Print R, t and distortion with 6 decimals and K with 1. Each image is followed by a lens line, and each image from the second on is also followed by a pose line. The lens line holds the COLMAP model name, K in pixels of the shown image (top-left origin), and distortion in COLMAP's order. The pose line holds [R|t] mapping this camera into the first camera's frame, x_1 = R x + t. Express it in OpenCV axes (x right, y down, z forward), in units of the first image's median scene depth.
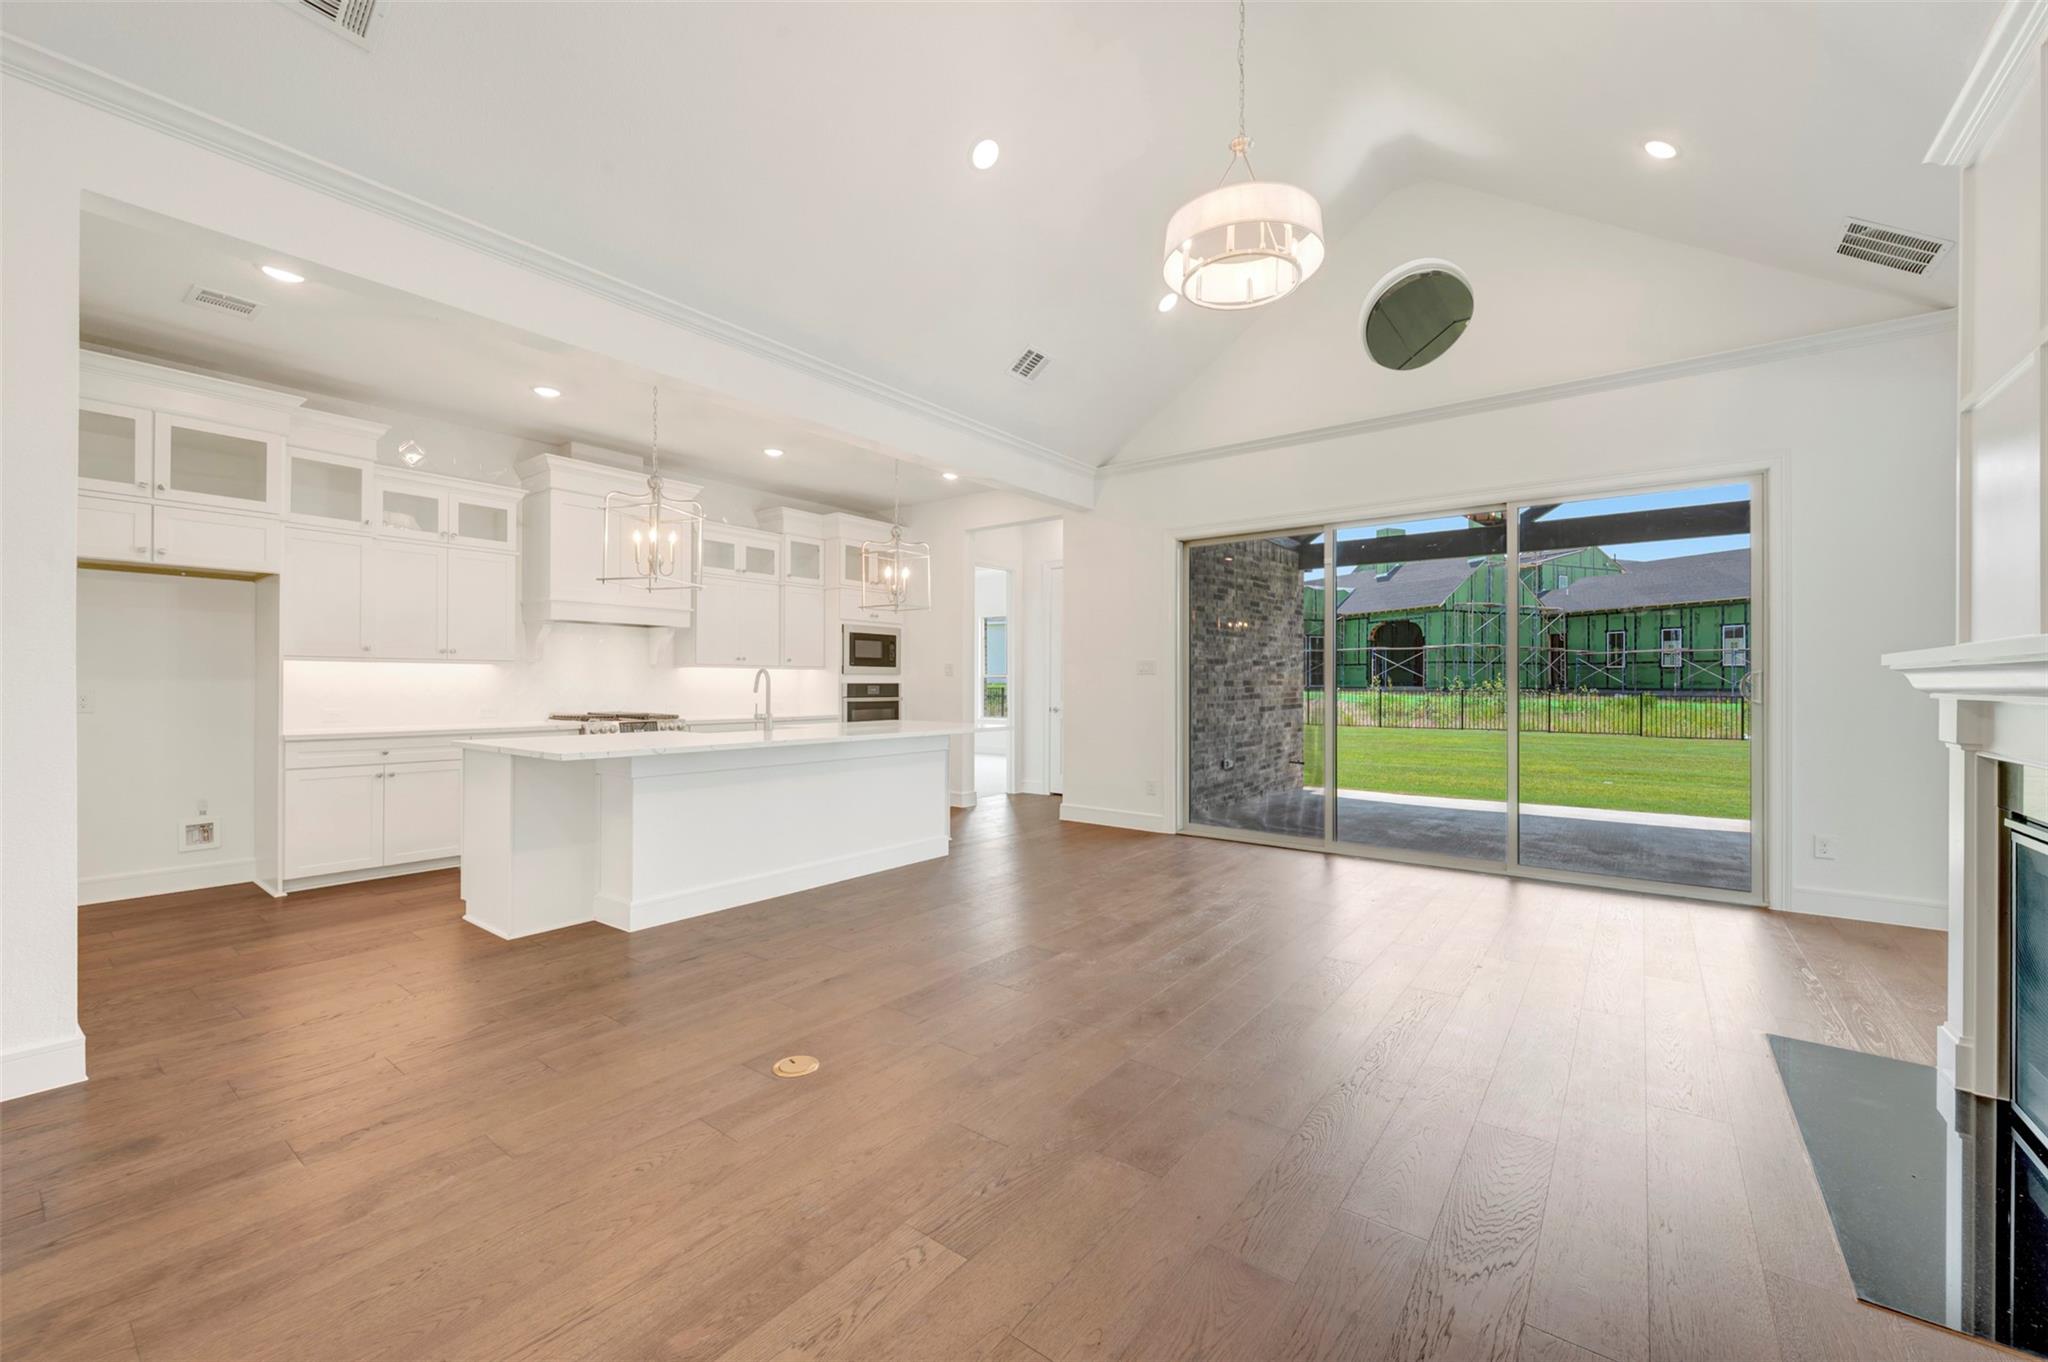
lens RADIAL K [[812.8, 0, 1032.7], [0, 812.8, 683.0], [0, 0, 1]] dist [0.000505, -0.000013]
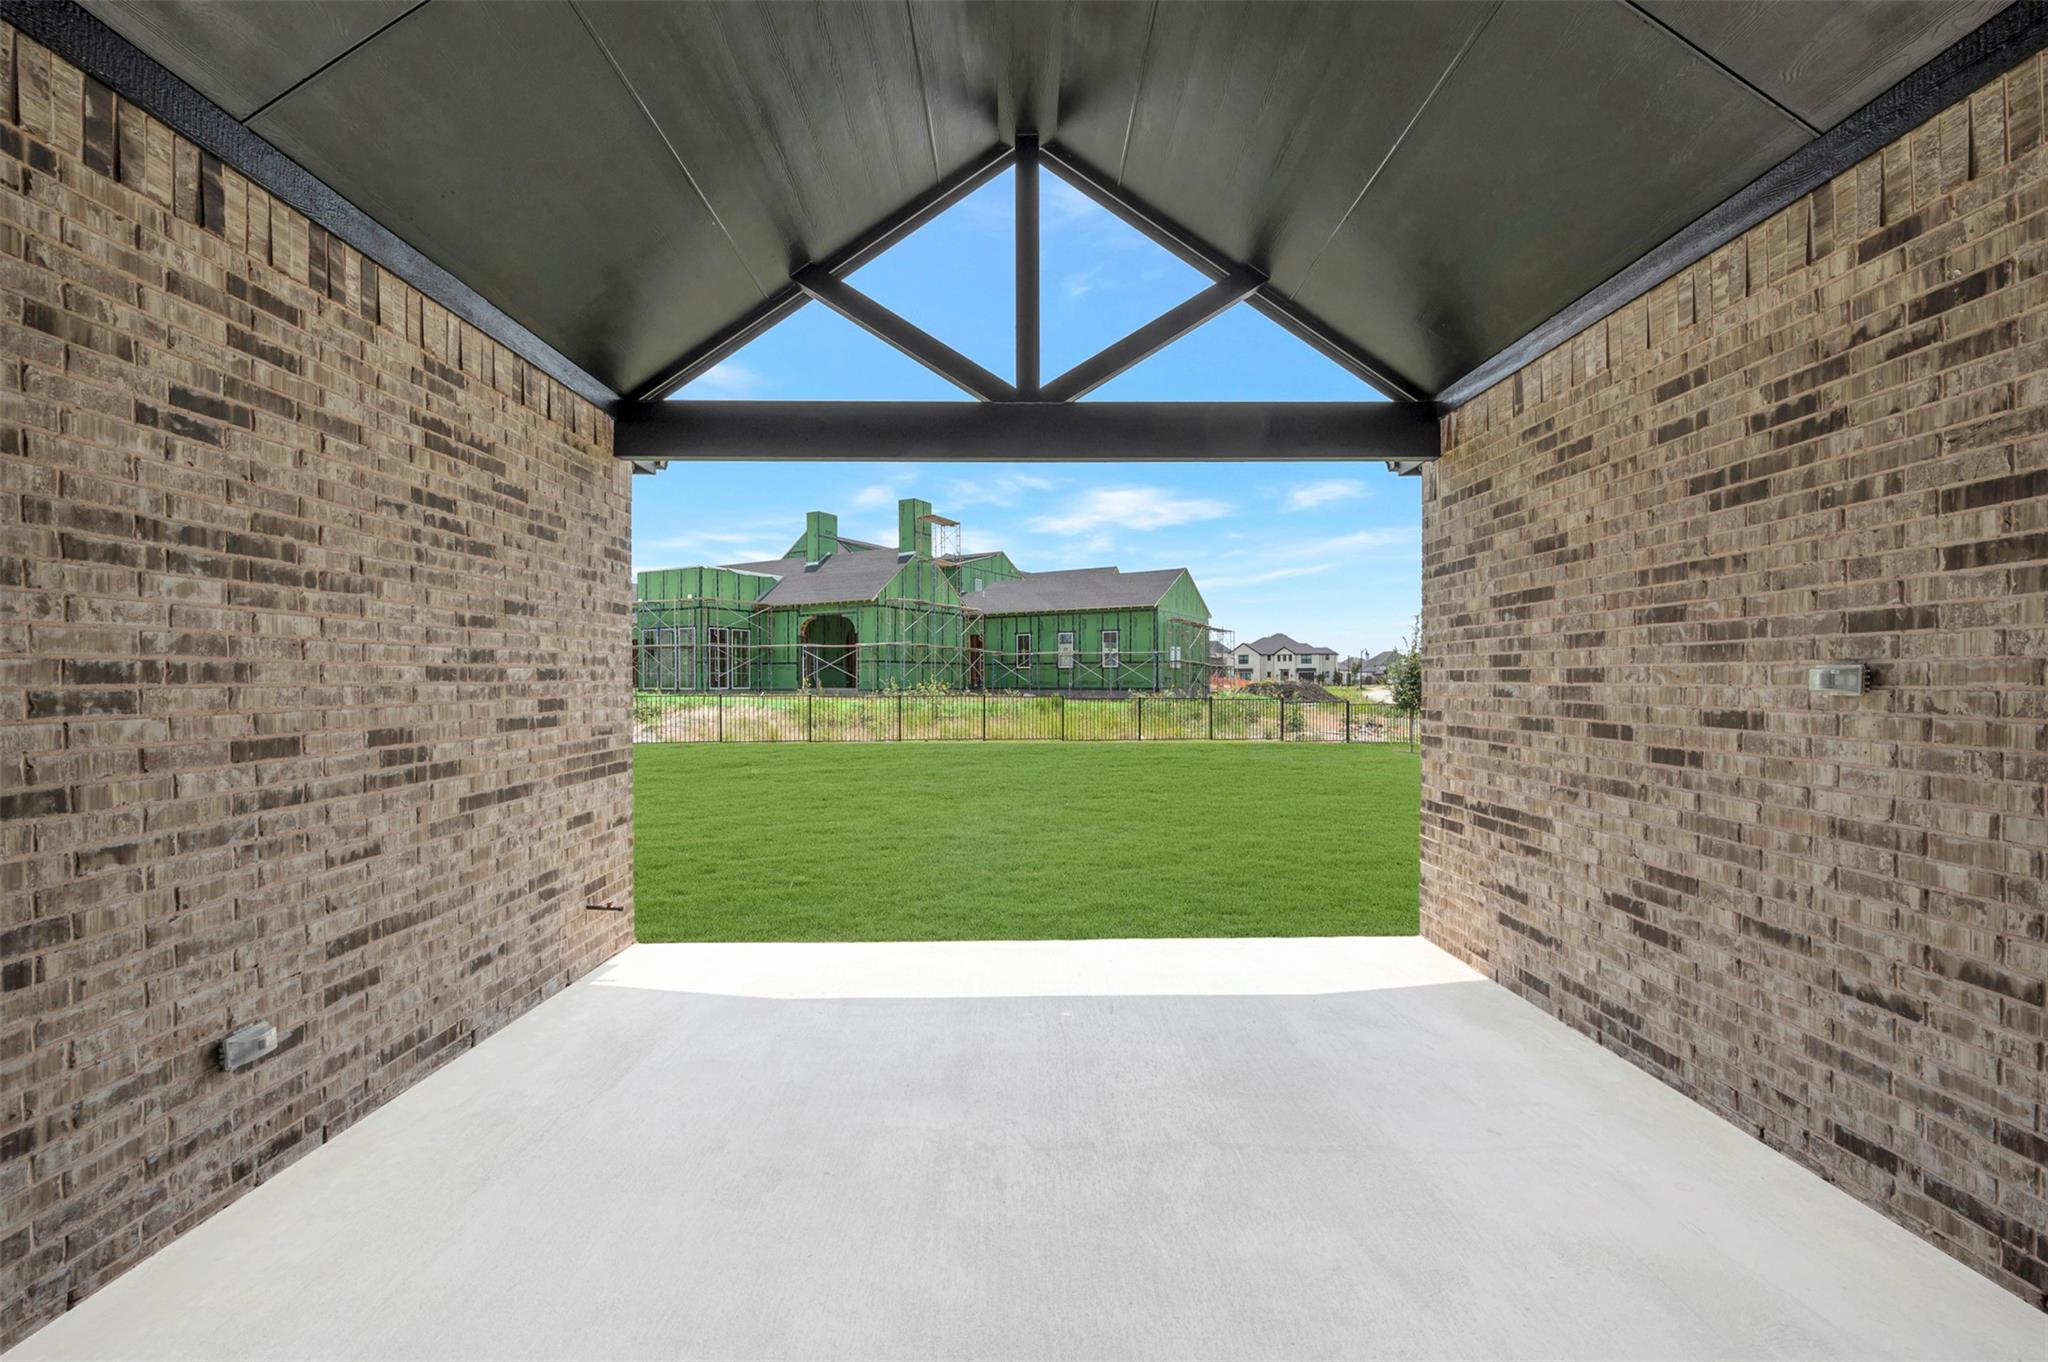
lens RADIAL K [[866.8, 0, 1030.2], [0, 866.8, 682.6], [0, 0, 1]] dist [0.000149, -0.000059]
pose [[0.796644, -0.005685, 0.604422, 0.048910], [0.004631, 0.999984, 0.003301, -0.004010], [-0.604431, 0.000169, 0.796658, 0.108525]]
